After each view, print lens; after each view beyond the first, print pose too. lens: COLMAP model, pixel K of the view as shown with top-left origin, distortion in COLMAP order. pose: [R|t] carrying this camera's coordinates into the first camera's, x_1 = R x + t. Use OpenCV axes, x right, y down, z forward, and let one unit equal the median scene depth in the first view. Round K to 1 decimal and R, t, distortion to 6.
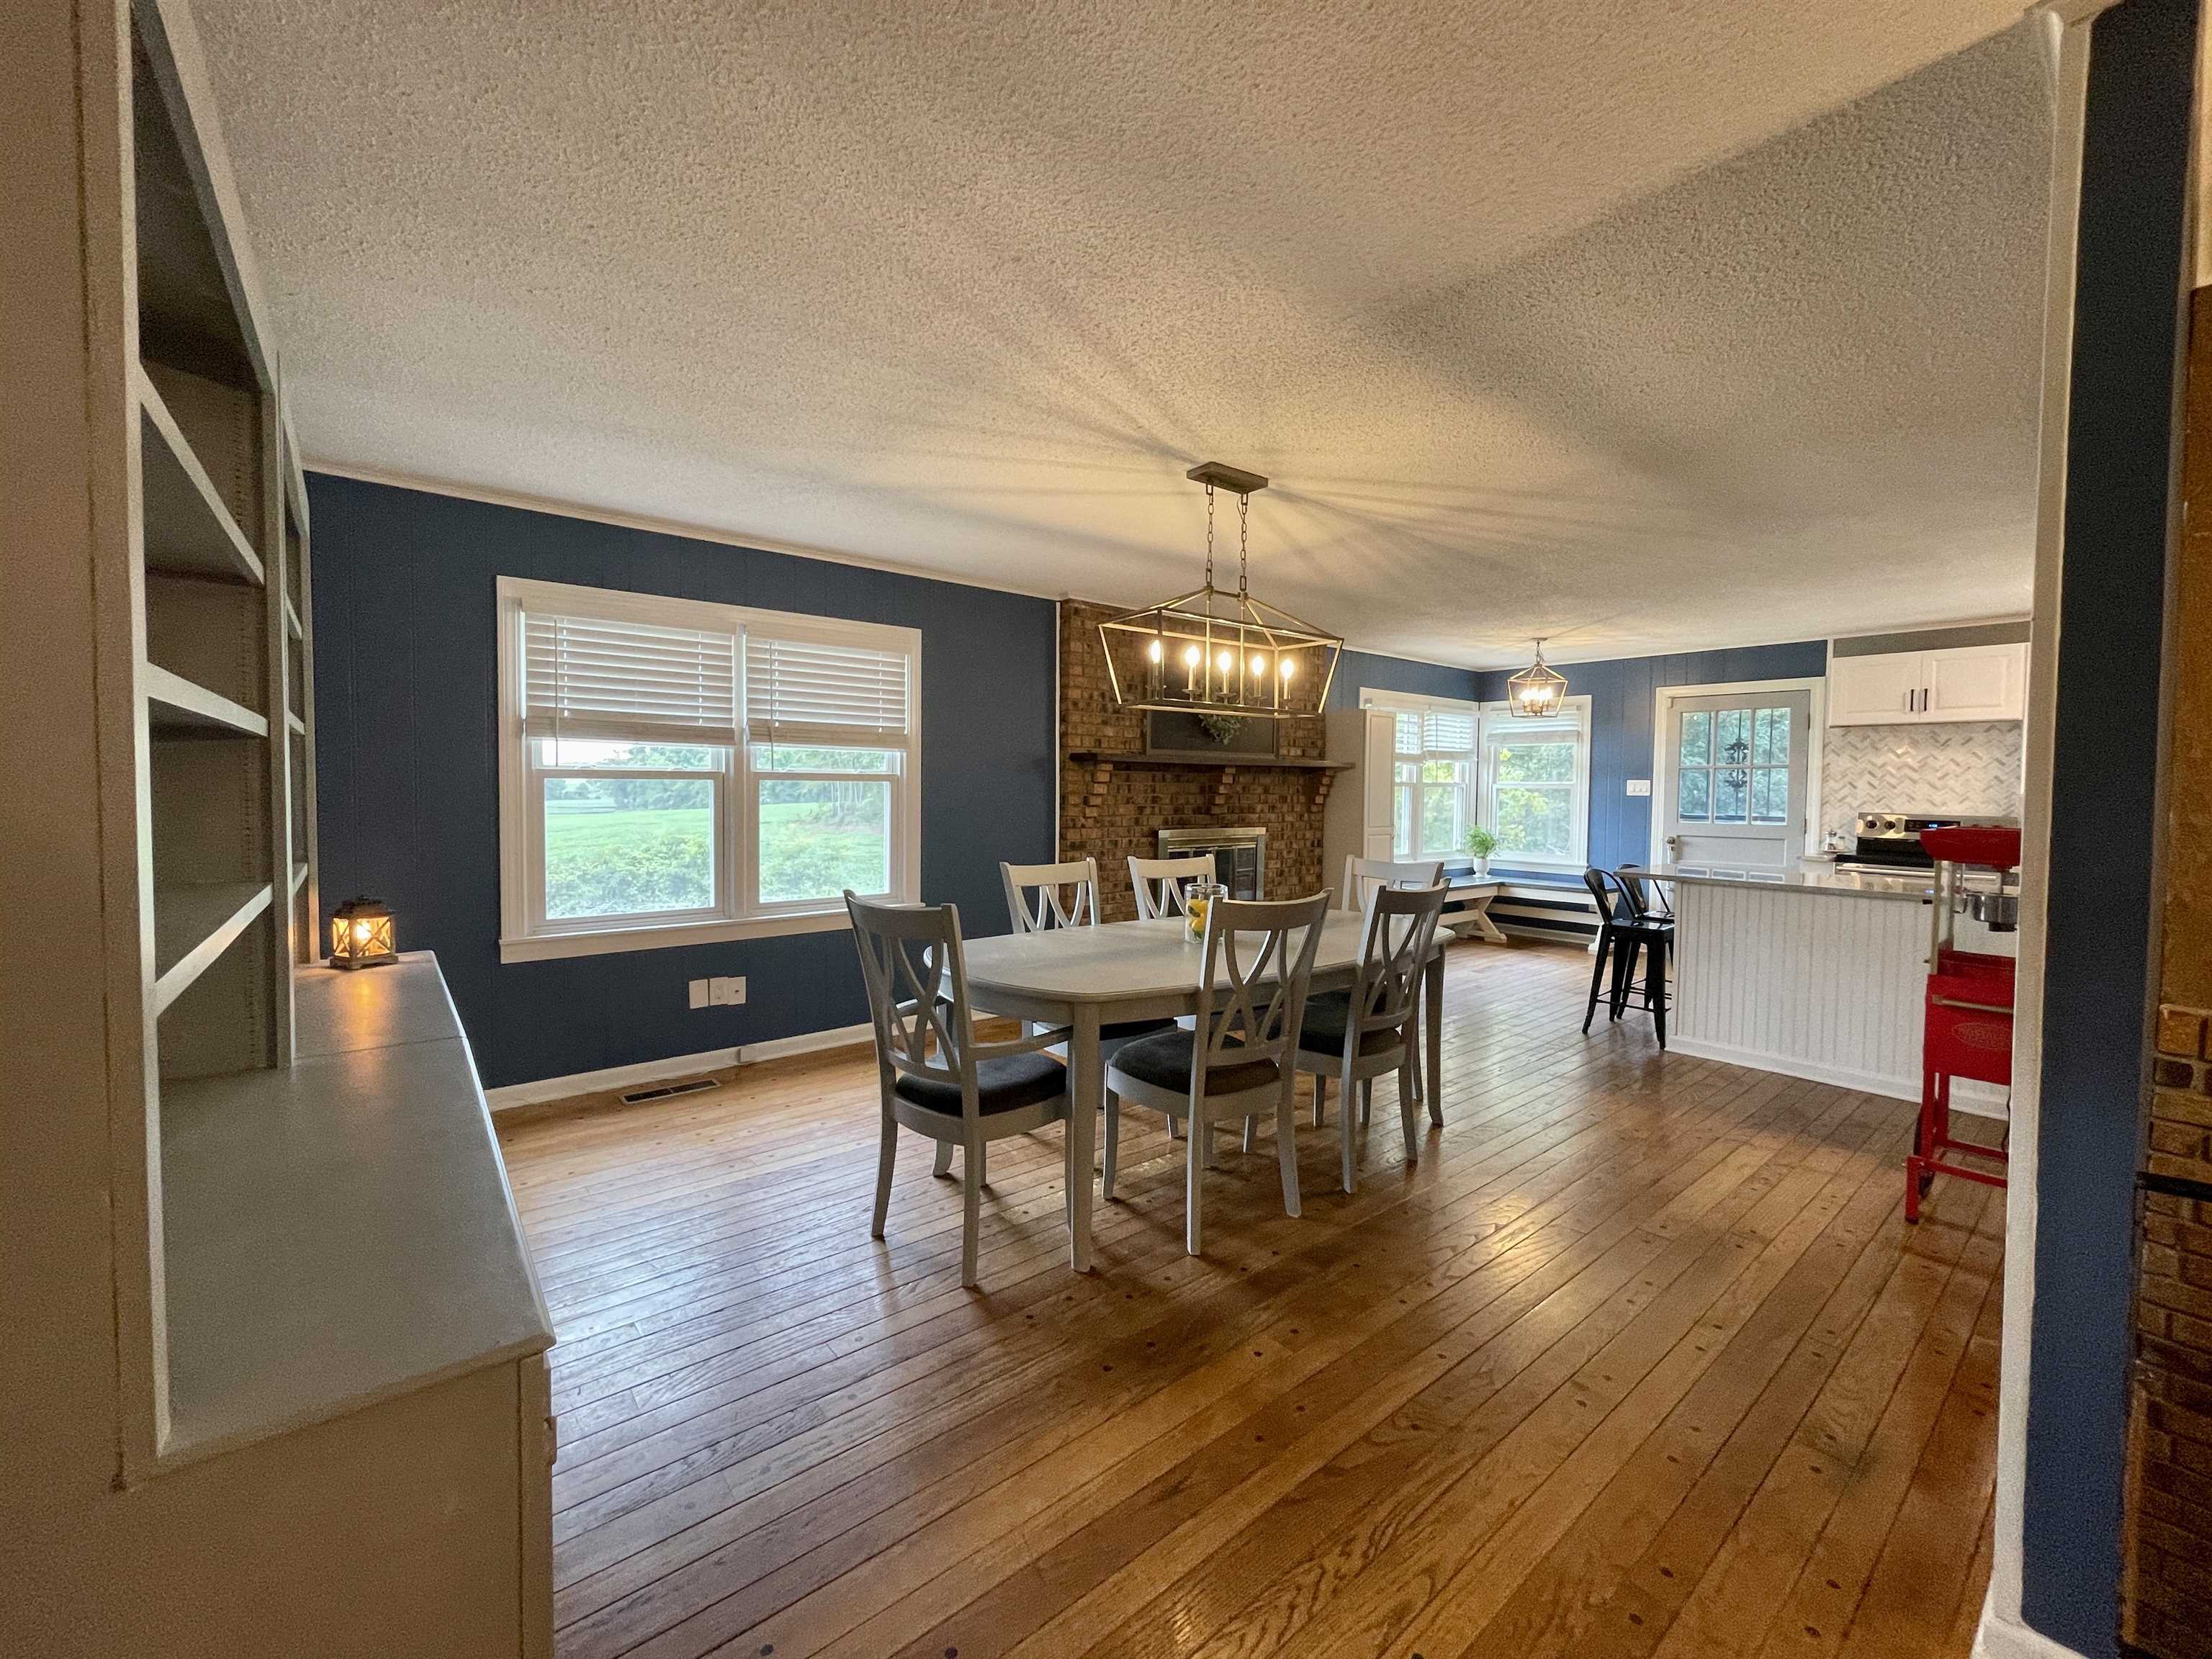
lens RADIAL K [[889.9, 0, 1106.7], [0, 889.9, 818.7], [0, 0, 1]] dist [0.000782, -0.000114]
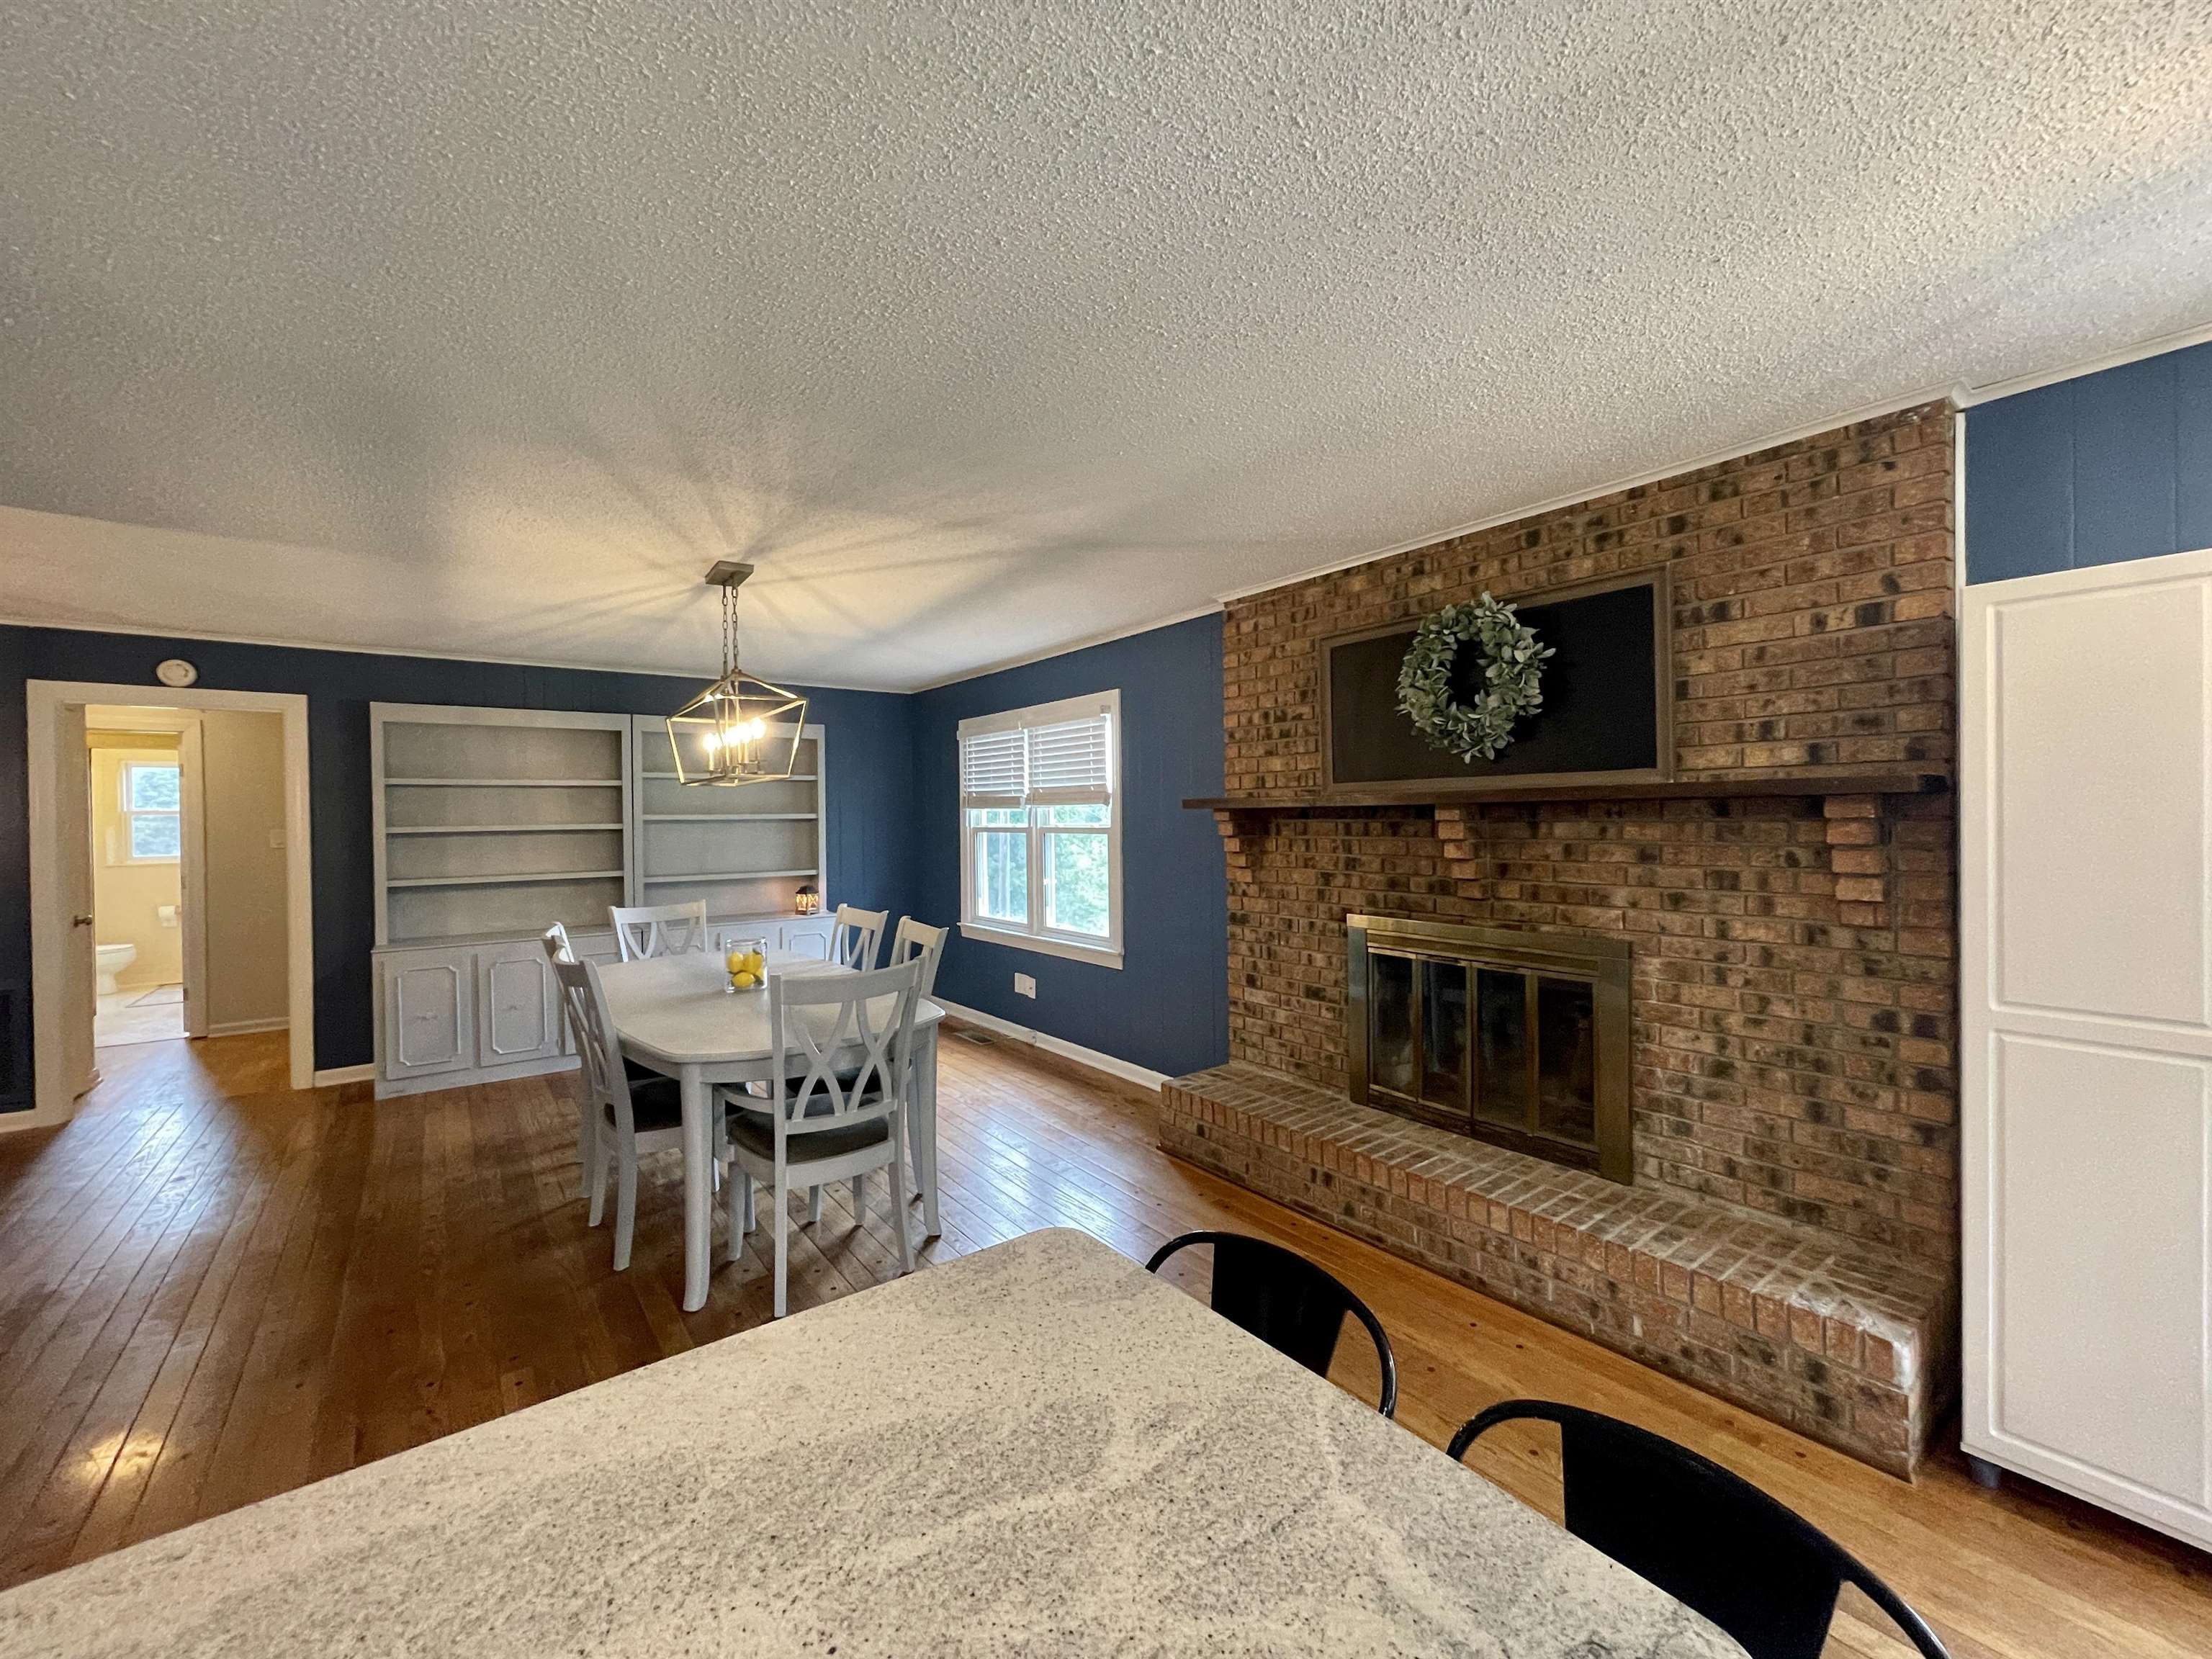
lens RADIAL K [[889.9, 0, 1106.7], [0, 889.9, 818.7], [0, 0, 1]] dist [0.000782, -0.000114]
pose [[-0.047497, -0.003100, -0.998867, 0.836423], [-0.023337, 0.999726, -0.001993, -0.058218], [0.998599, 0.023216, -0.047556, 1.043823]]
